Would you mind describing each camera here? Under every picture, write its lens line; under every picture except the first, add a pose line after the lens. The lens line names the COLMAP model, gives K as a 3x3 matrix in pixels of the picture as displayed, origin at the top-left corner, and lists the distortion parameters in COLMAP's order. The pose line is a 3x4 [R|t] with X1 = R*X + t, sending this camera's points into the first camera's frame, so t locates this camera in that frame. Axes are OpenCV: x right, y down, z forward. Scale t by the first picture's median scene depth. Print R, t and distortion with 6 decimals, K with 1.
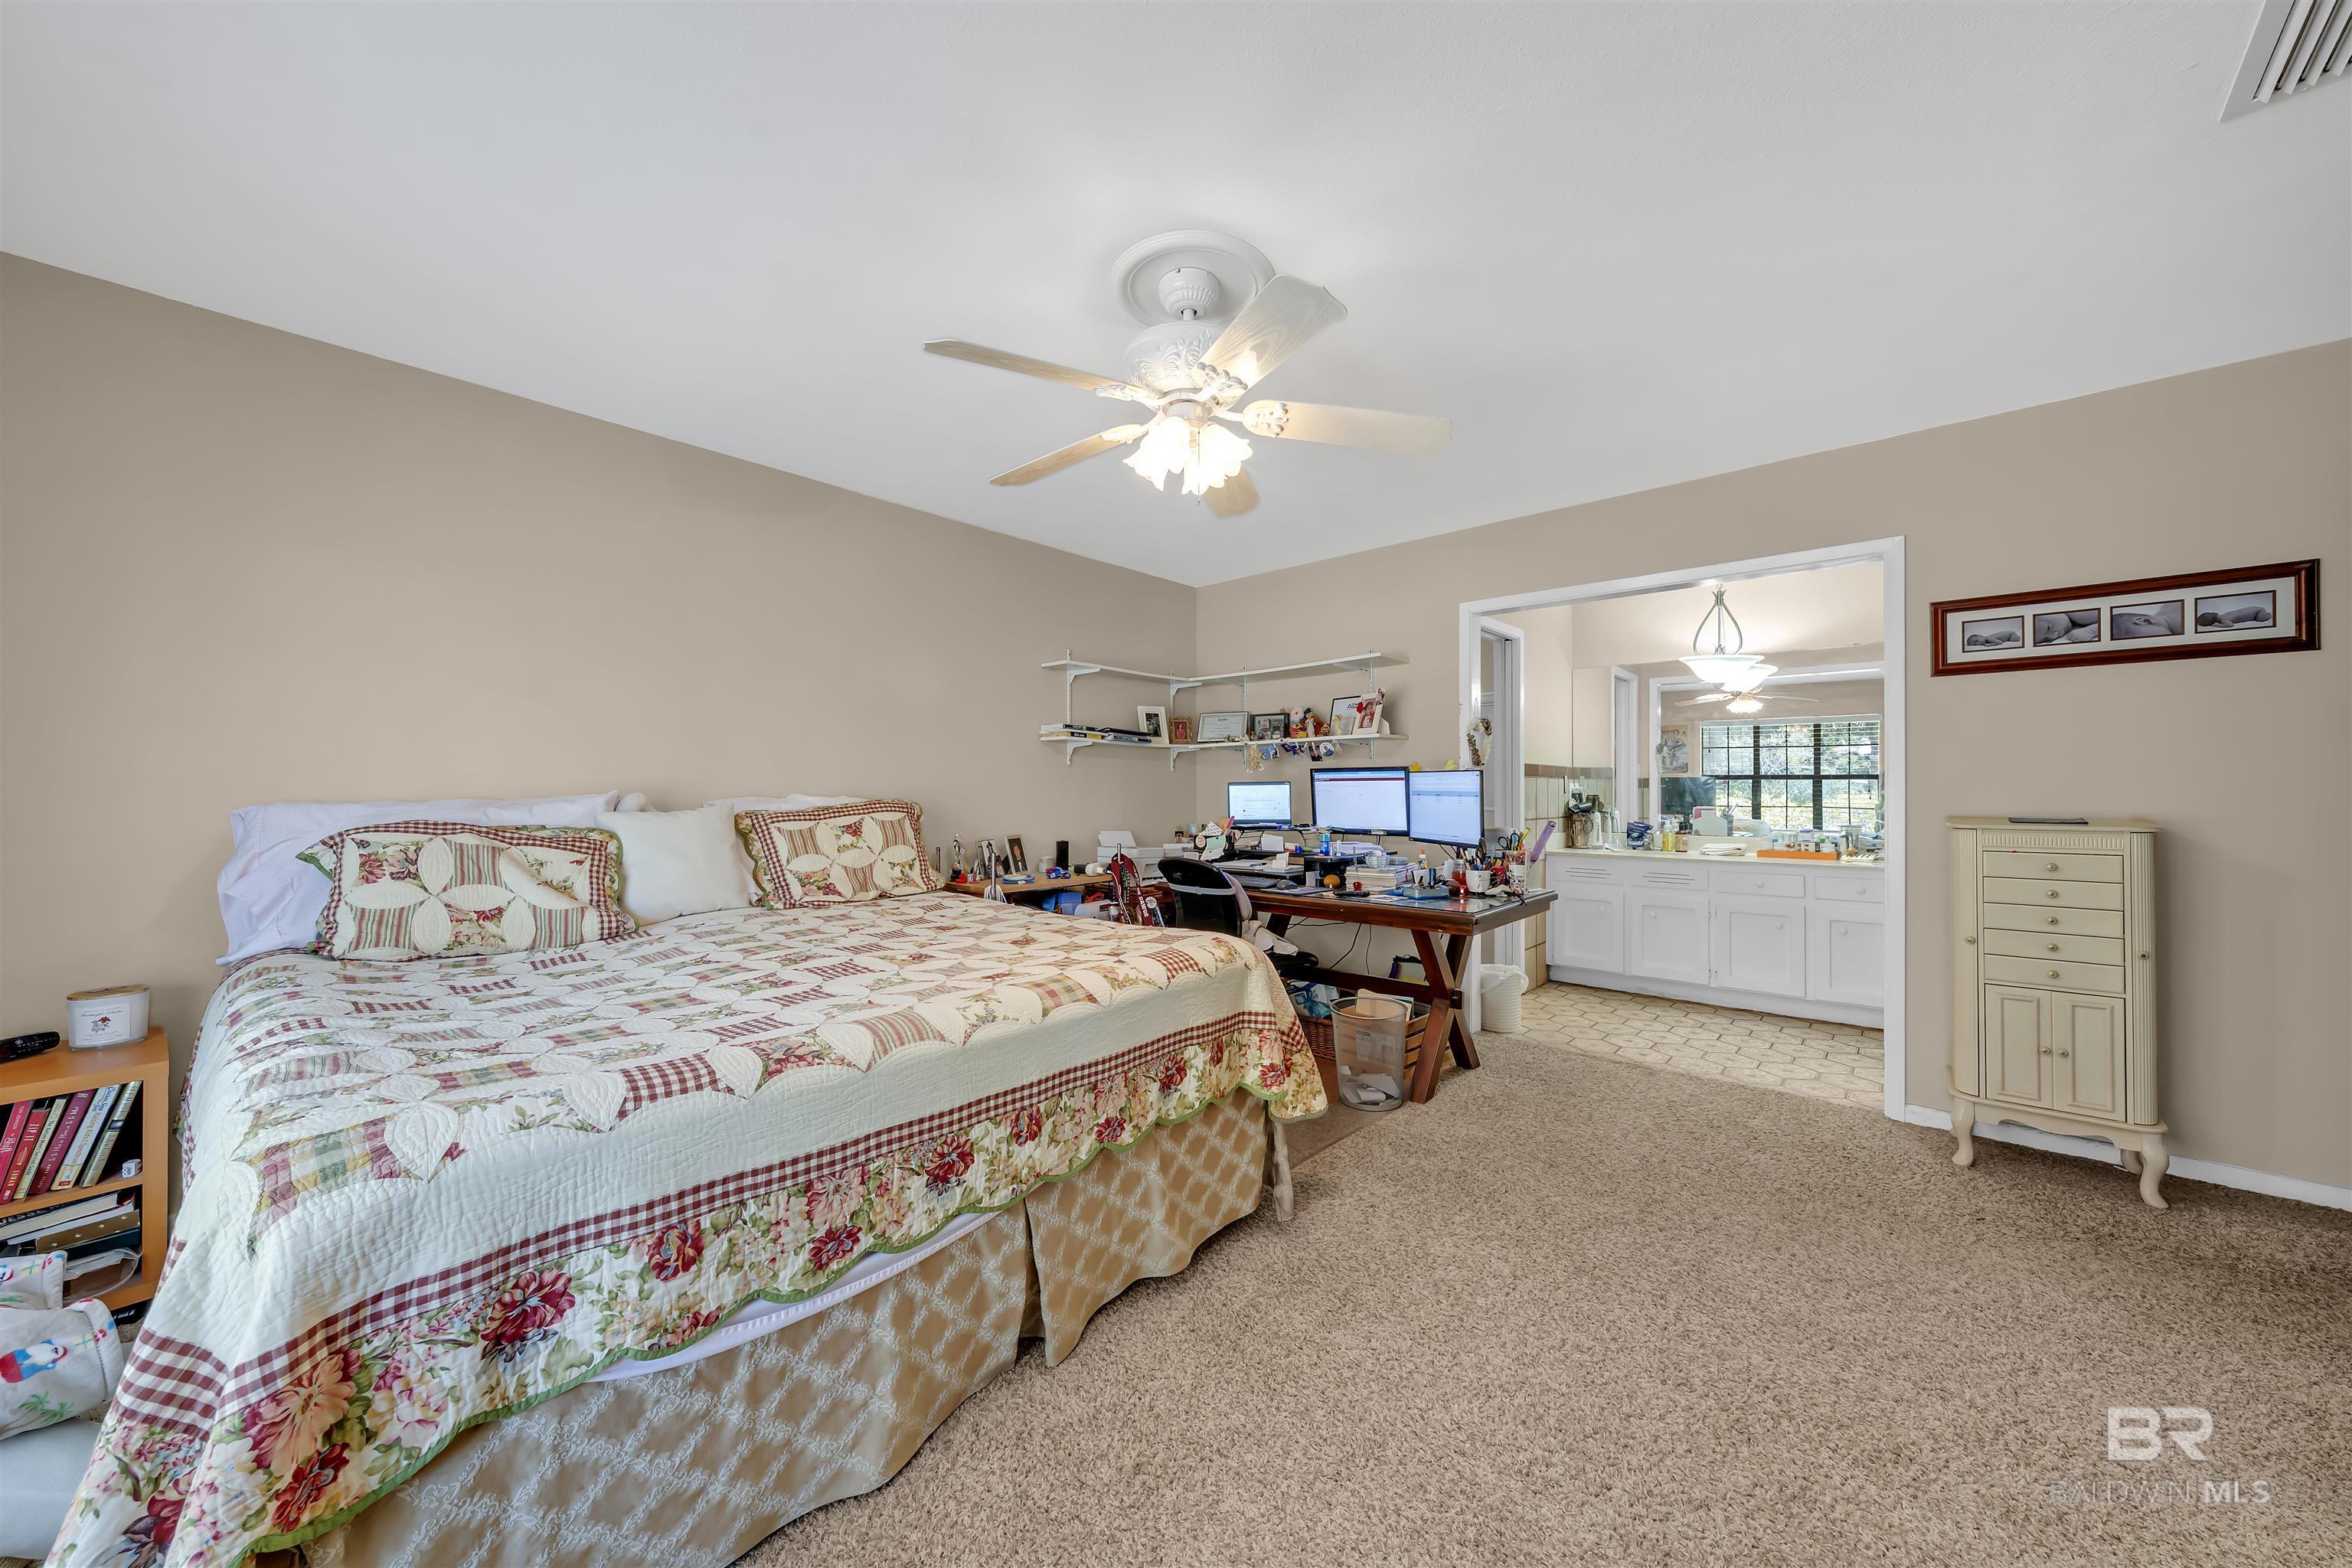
lens RADIAL K [[846.0, 0, 1163.8], [0, 846.0, 772.0], [0, 0, 1]] dist [-0.000102, -0.000152]
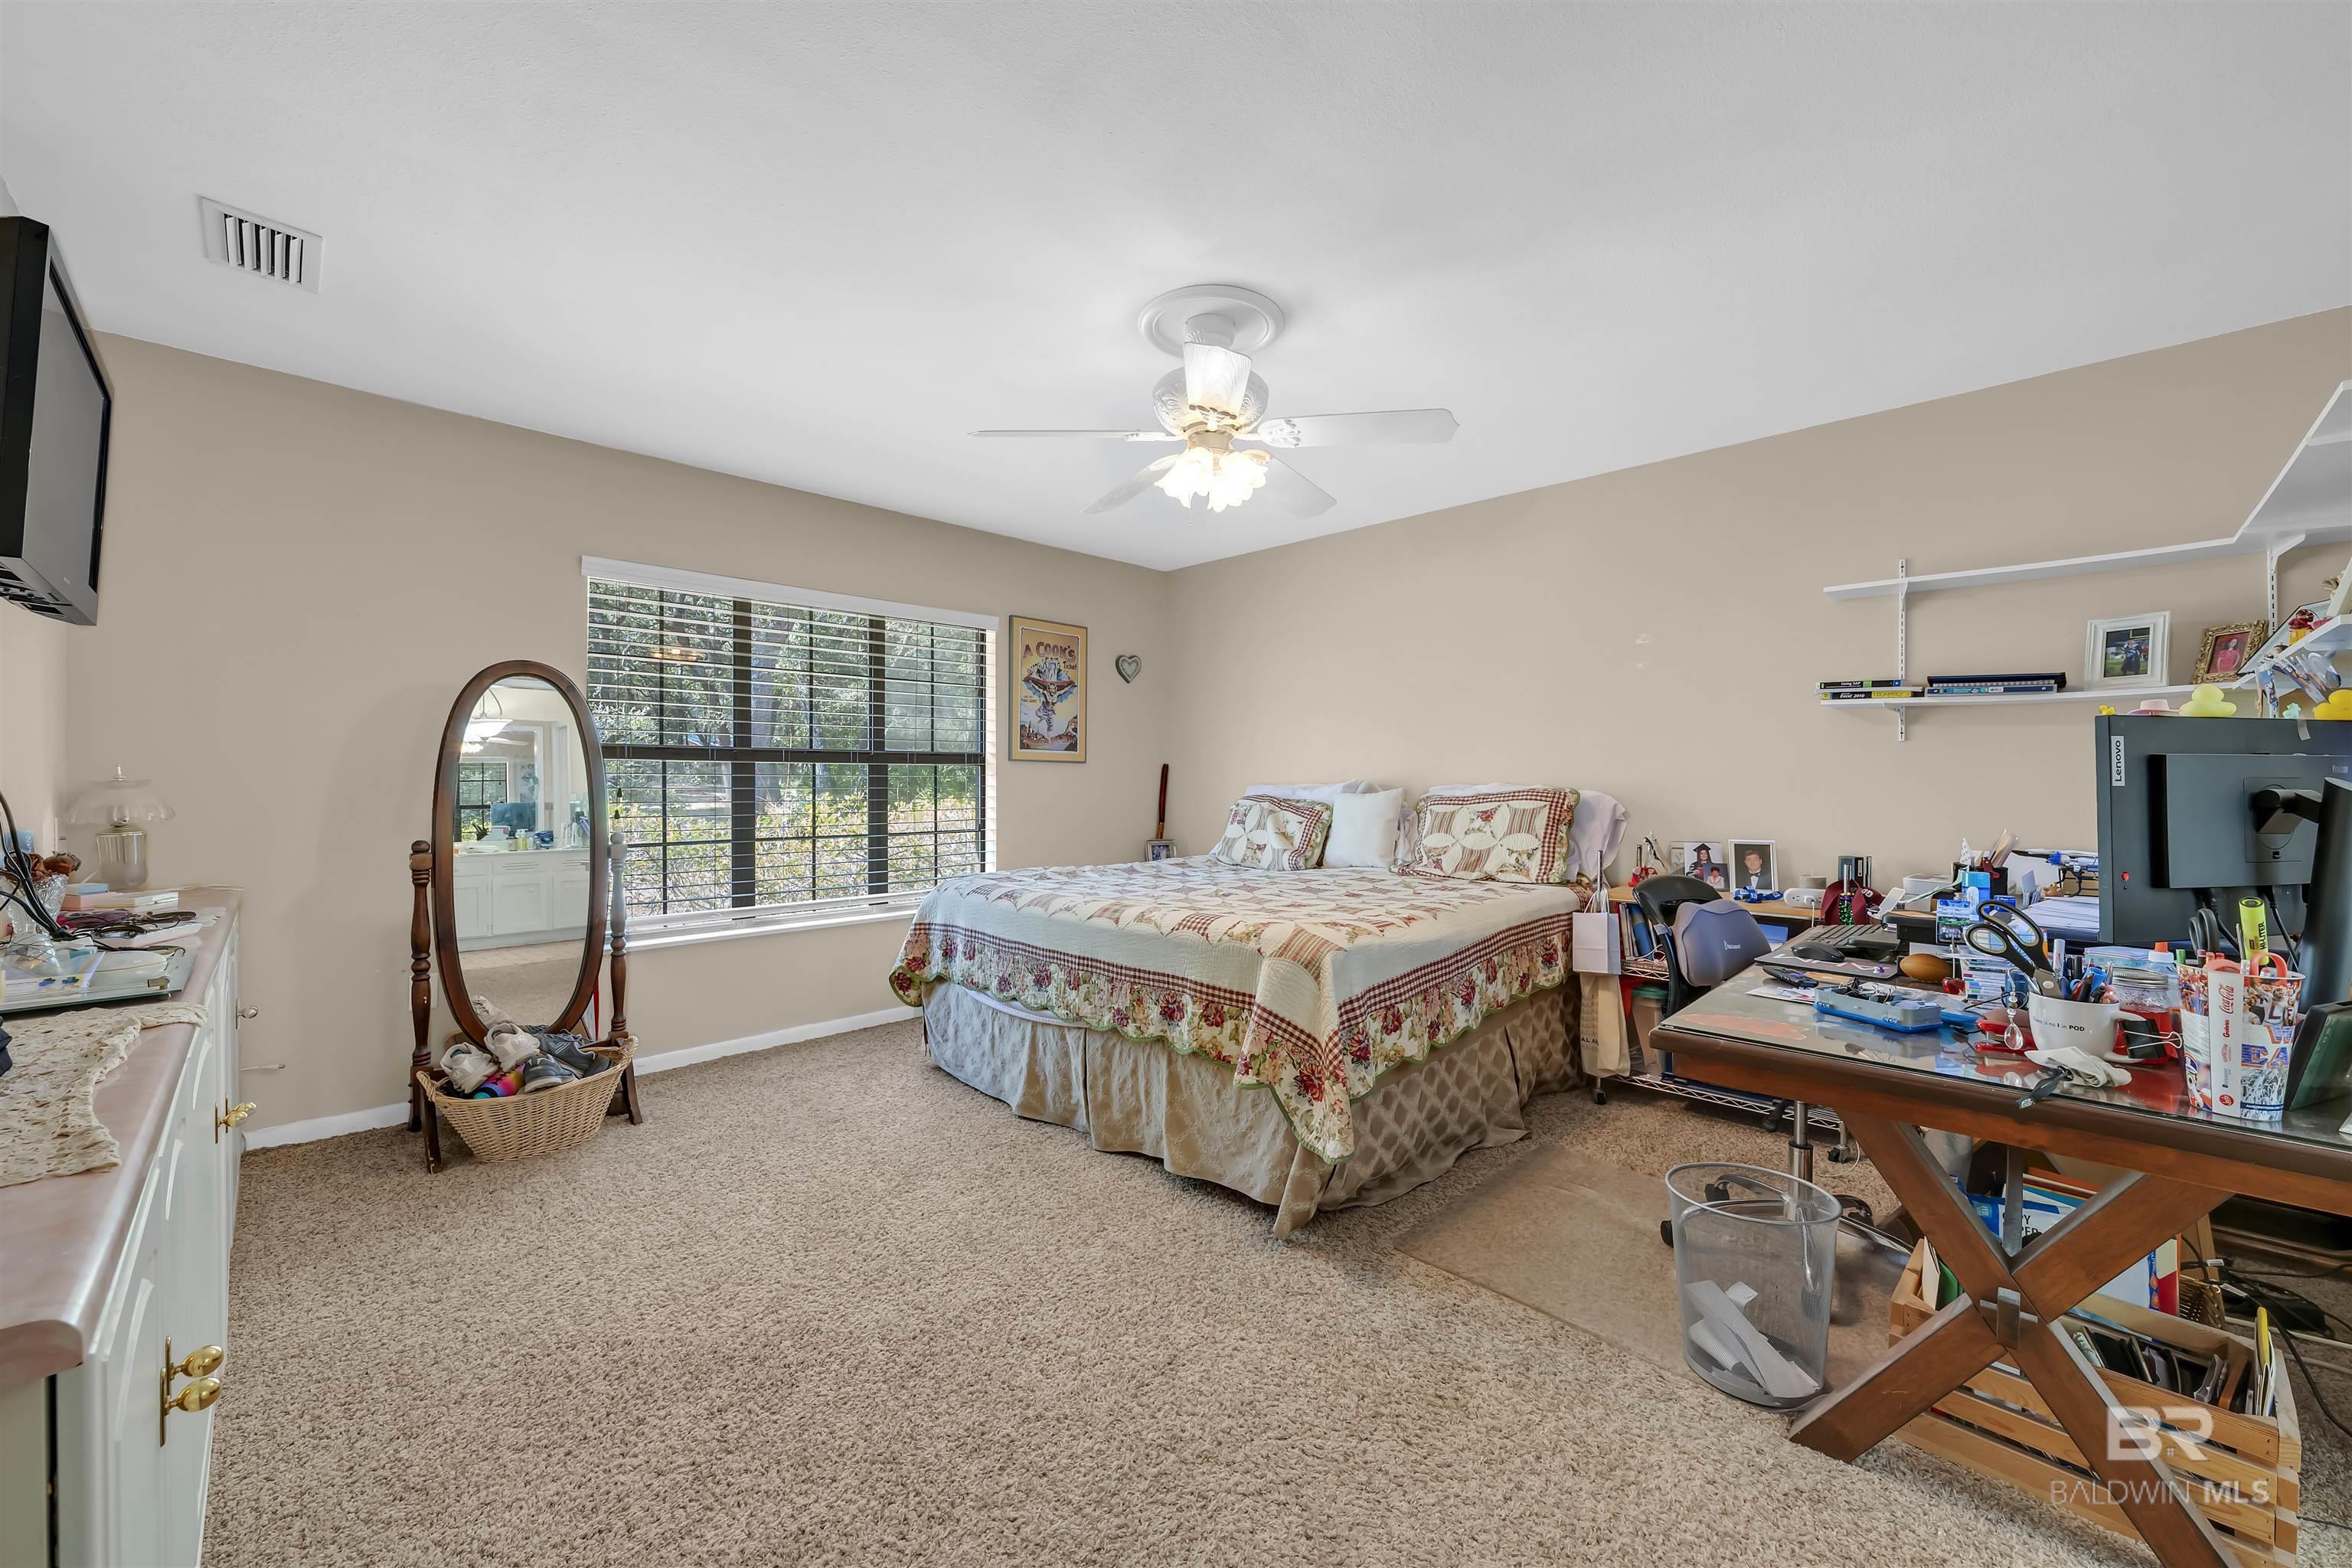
lens RADIAL K [[892.7, 0, 1180.1], [0, 892.7, 781.2], [0, 0, 1]] dist [-0.001004, -0.000143]
pose [[-0.047545, -0.002365, -0.998866, 0.925351], [0.011449, 0.999930, -0.002913, 0.027551], [0.998803, -0.011574, -0.047515, 0.778198]]
